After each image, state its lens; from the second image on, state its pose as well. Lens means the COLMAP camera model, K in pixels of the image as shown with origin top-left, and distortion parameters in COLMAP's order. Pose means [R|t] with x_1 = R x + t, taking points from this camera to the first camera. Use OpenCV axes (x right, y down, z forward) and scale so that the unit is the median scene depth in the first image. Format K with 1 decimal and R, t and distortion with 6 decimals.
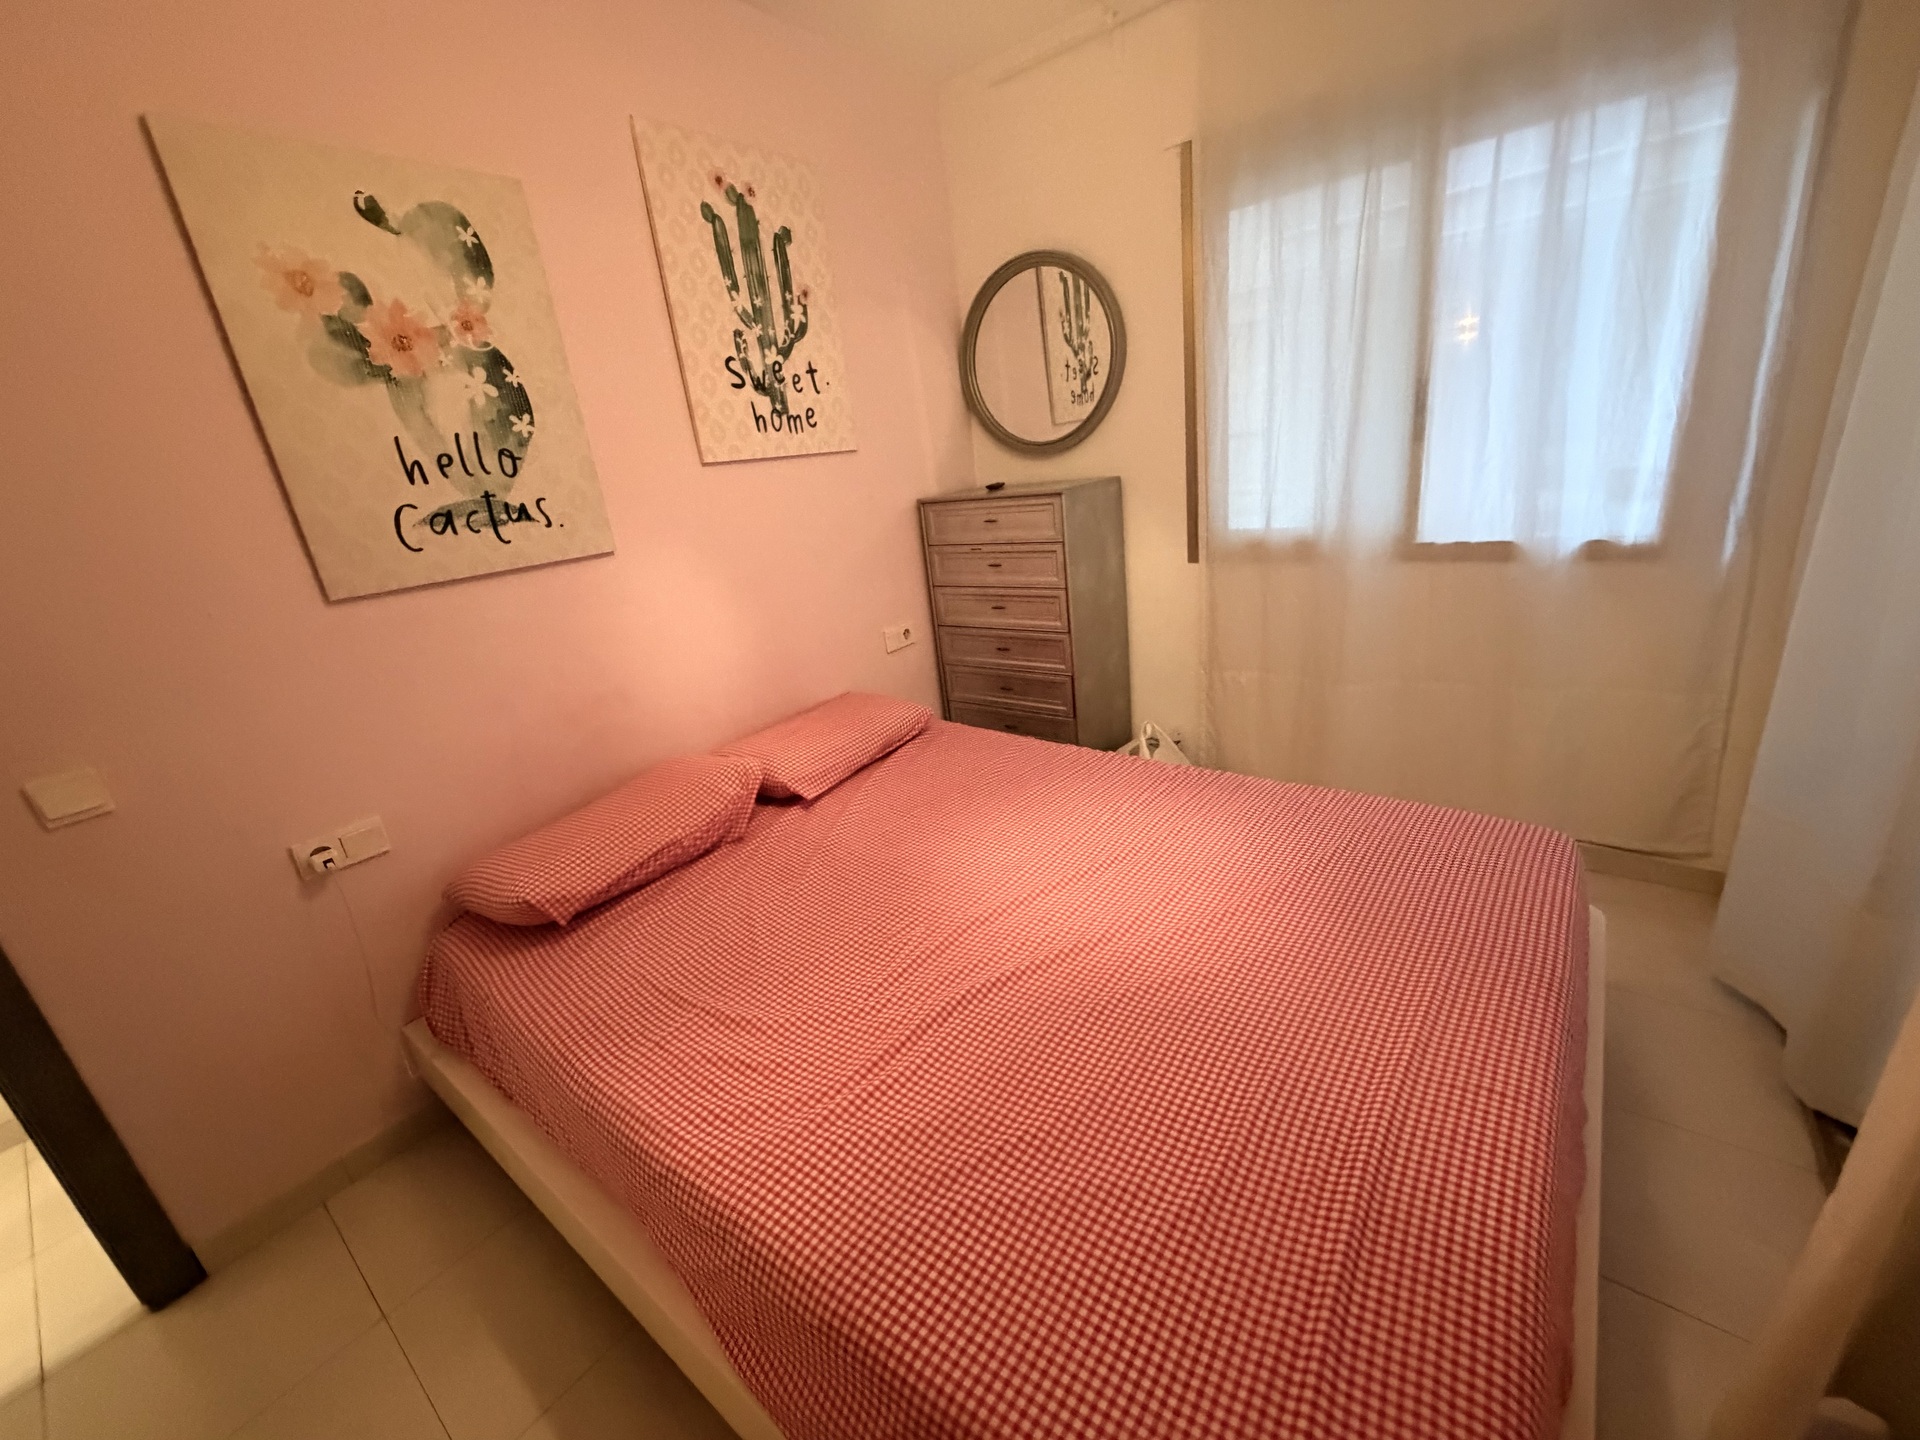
lens RADIAL K [[765.1, 0, 953.8], [0, 765.1, 721.8], [0, 0, 1]] dist [0.000800, 0.000389]
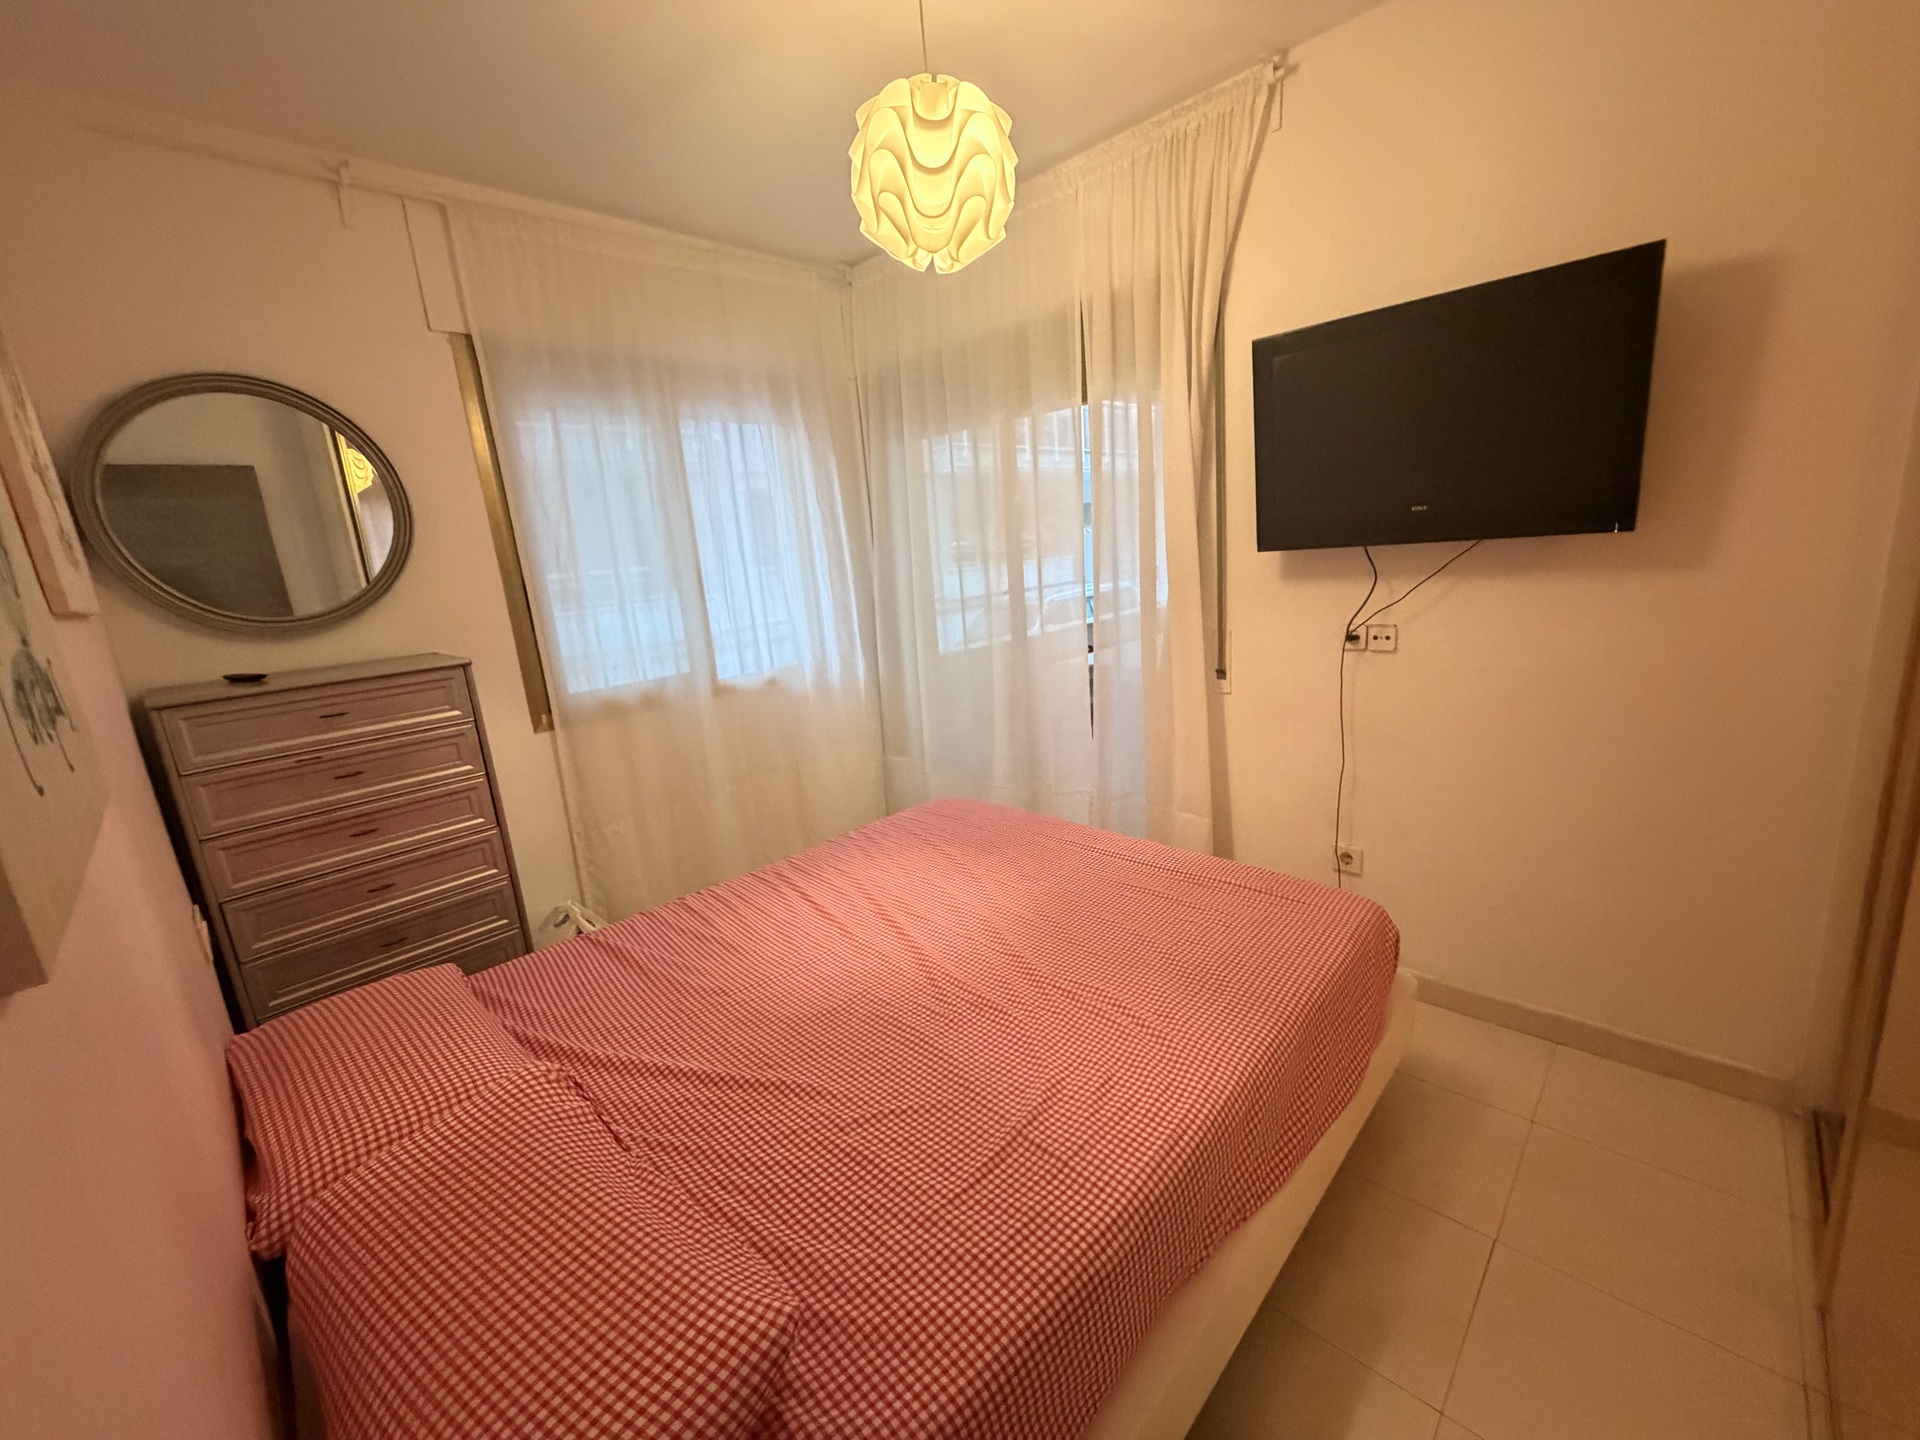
lens RADIAL K [[765.1, 0, 953.8], [0, 765.1, 721.8], [0, 0, 1]] dist [0.000800, 0.000389]
pose [[0.089728, -0.104194, 0.990501, -0.583992], [0.391497, 0.918148, 0.061117, -0.073596], [-0.915794, 0.382294, 0.123175, 0.377167]]
